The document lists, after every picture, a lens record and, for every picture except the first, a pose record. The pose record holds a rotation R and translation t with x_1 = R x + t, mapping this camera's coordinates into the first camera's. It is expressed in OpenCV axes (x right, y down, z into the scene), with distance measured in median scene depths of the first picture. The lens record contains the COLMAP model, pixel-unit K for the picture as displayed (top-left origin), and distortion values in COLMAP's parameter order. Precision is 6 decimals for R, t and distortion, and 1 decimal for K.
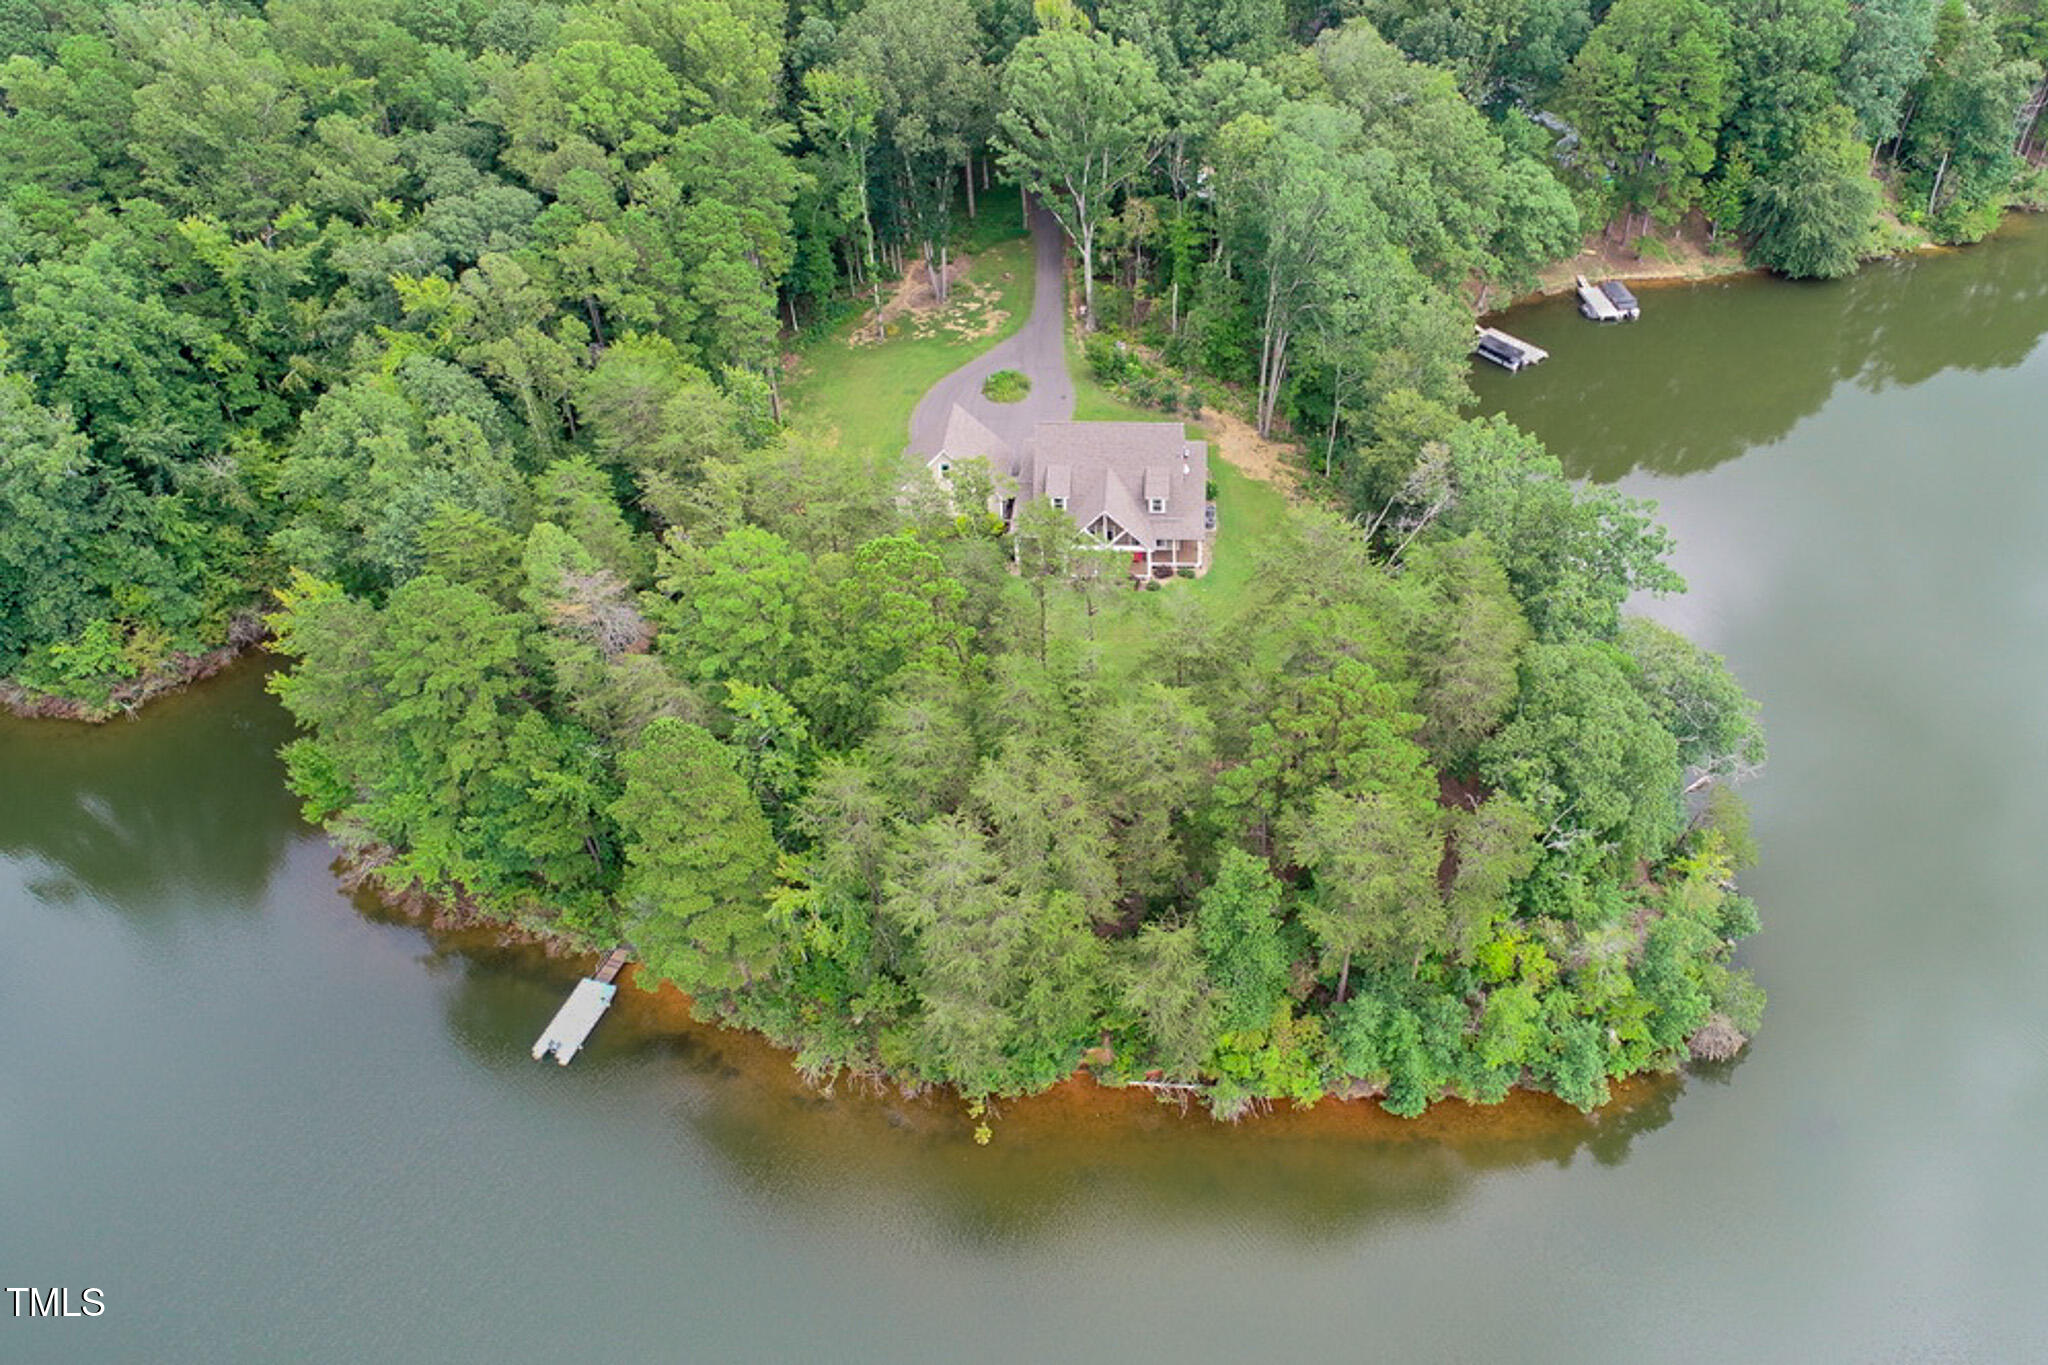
lens RADIAL K [[1389.9, 0, 1024.0], [0, 1389.9, 682.5], [0, 0, 1]] dist [0.000125, 0.001950]
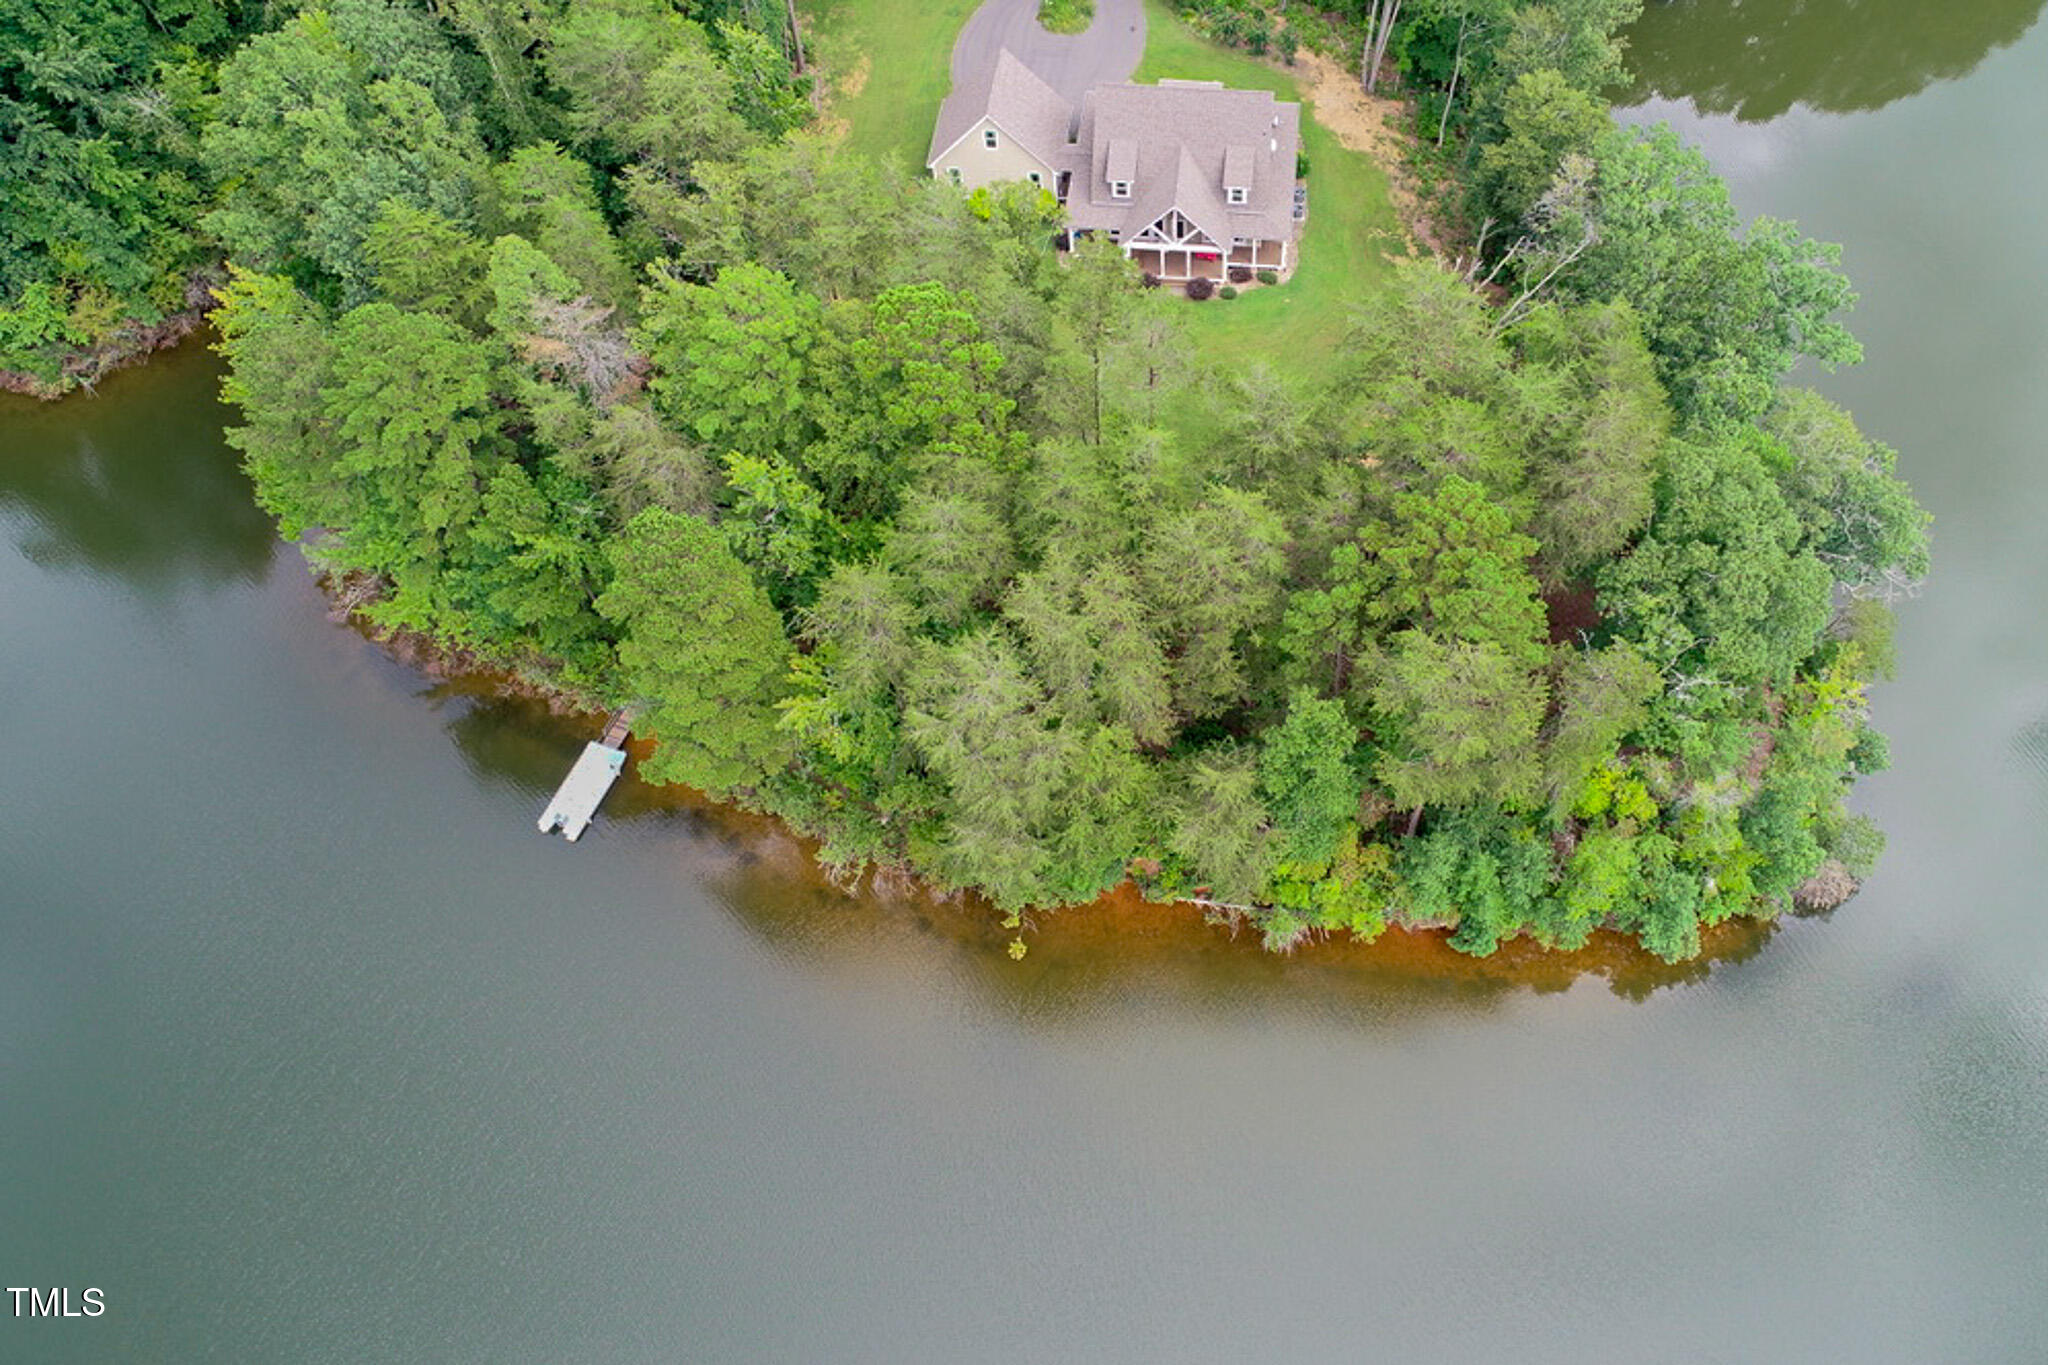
lens RADIAL K [[1468.3, 0, 1062.7], [0, 1468.3, 682.1], [0, 0, 1]] dist [0.001496, -0.000368]
pose [[0.999716, 0.022148, -0.008805, 0.005215], [-0.019320, 0.969391, 0.244762, -0.083991], [0.013957, -0.244523, 0.969543, 0.081266]]
